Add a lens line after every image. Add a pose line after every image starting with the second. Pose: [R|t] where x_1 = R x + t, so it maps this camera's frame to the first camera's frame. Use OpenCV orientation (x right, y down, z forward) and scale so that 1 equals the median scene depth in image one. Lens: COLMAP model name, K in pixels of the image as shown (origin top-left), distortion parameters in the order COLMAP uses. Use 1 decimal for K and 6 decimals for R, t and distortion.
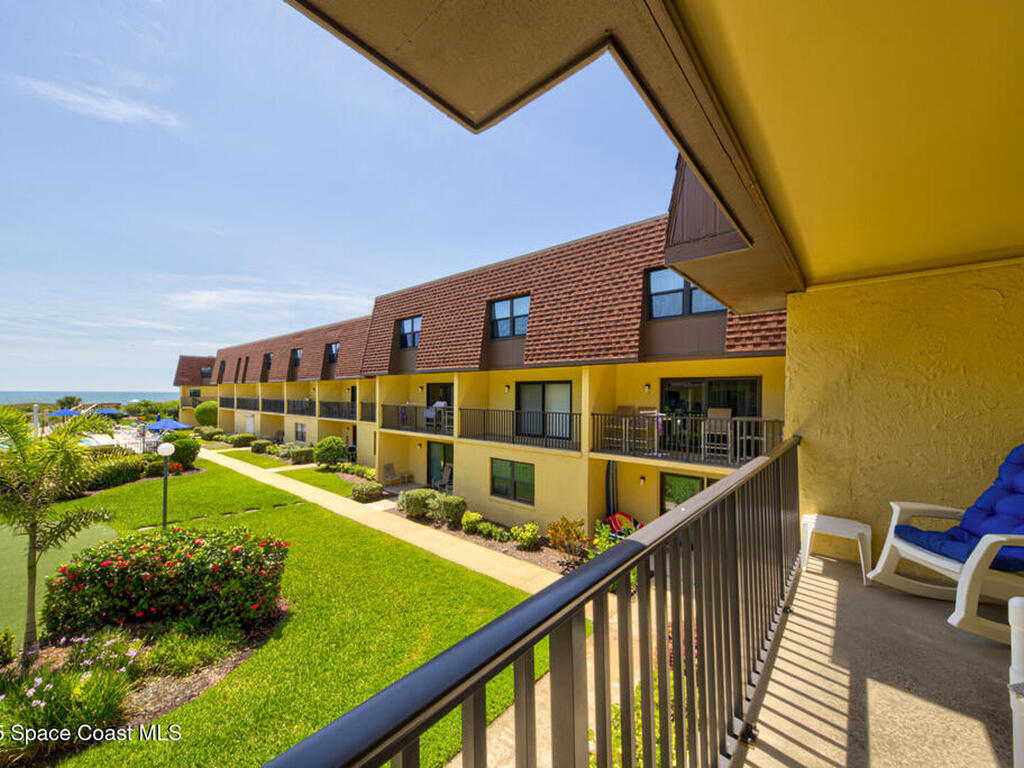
lens RADIAL K [[395.8, 0, 510.6], [0, 395.8, 396.1], [0, 0, 1]] dist [0.030841, -0.007228]
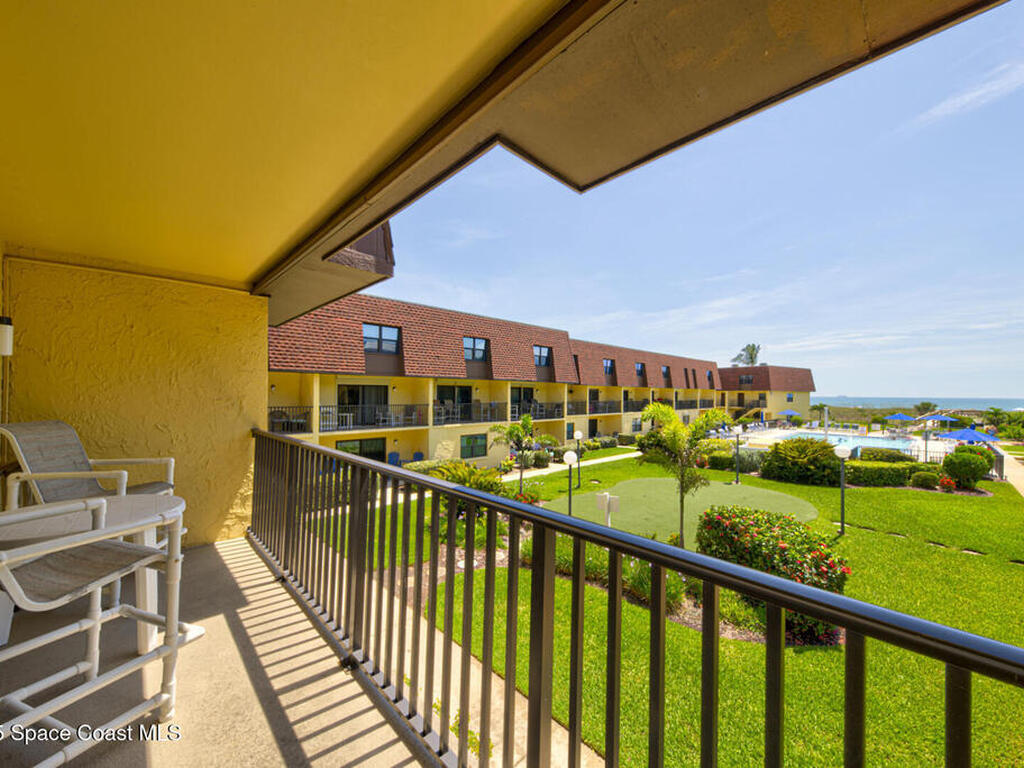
lens RADIAL K [[395.8, 0, 510.6], [0, 395.8, 396.1], [0, 0, 1]] dist [0.030841, -0.007228]
pose [[-0.095612, -0.001585, -0.995417, 0.146889], [-0.014534, 0.999894, -0.000196, 0.002268], [0.995313, 0.014449, -0.095625, 0.147051]]
